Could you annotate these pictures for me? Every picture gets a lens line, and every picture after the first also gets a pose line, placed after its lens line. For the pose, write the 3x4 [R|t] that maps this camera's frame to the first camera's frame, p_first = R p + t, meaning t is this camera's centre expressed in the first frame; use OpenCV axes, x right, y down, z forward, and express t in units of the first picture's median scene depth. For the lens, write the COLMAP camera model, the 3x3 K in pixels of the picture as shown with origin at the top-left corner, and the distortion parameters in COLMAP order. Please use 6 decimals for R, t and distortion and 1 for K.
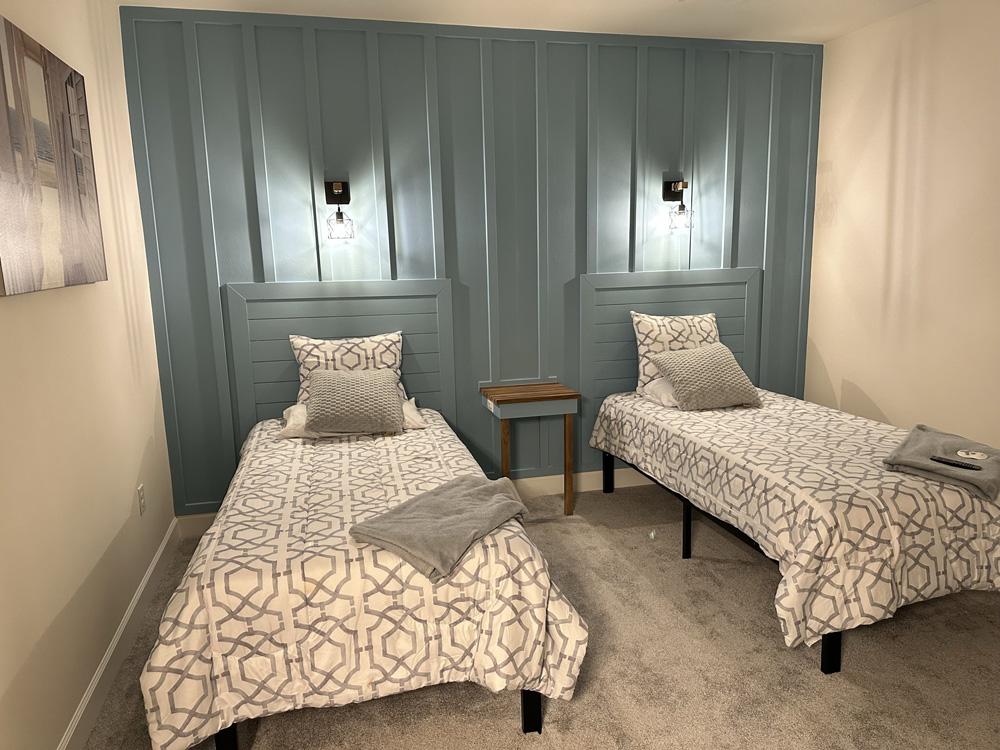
lens RADIAL K [[700.4, 0, 496.8], [0, 700.4, 370.6], [0, 0, 1]] dist [0.074217, -0.068040]
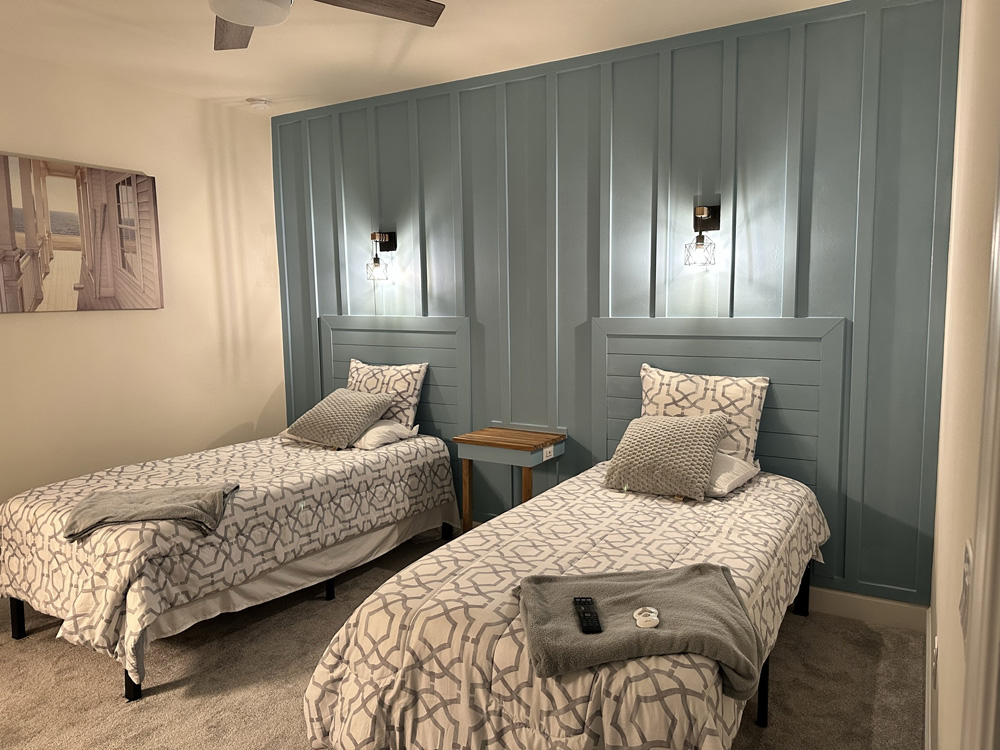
lens RADIAL K [[679.3, 0, 500.0], [0, 679.3, 375.0], [0, 0, 1]] dist [0.029332, -0.002353]
pose [[0.706882, 0.092053, -0.701316, 0.694806], [-0.127394, 0.991851, 0.001783, -0.055051], [0.695765, 0.088083, 0.712848, 0.329361]]
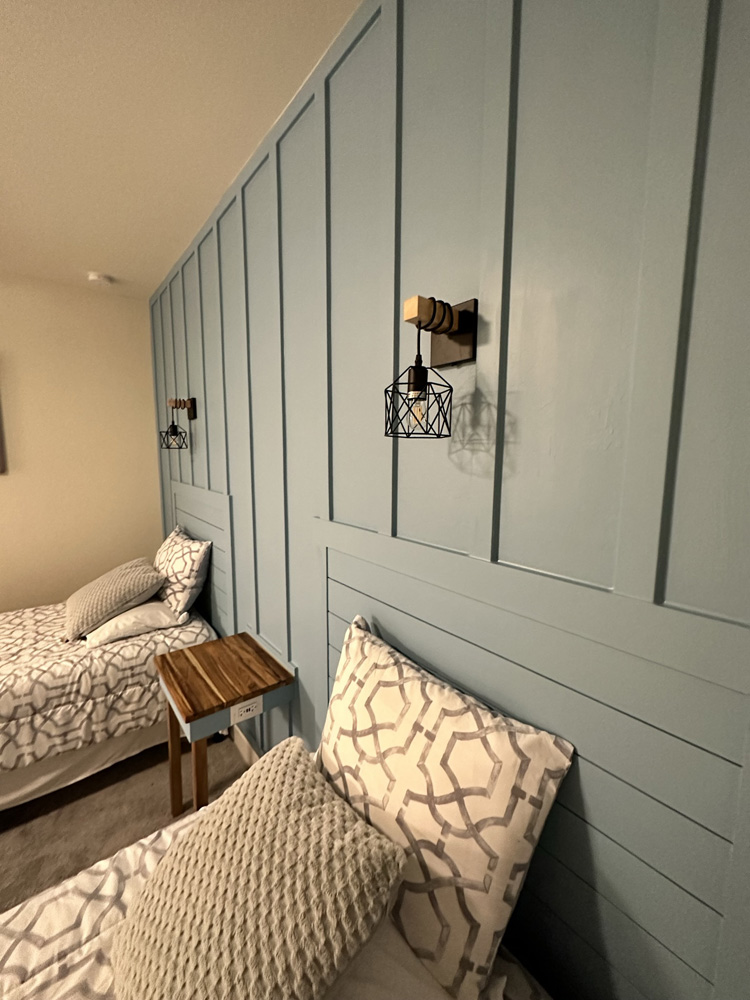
lens RADIAL K [[398.6, 0, 378.6], [0, 398.6, 498.2], [0, 0, 1]] dist [-0.002990, -0.000424]
pose [[0.418773, 0.138484, -0.897469, 0.457036], [-0.175638, 0.981993, 0.069571, -0.198071], [0.890943, 0.128495, 0.435556, 0.969698]]
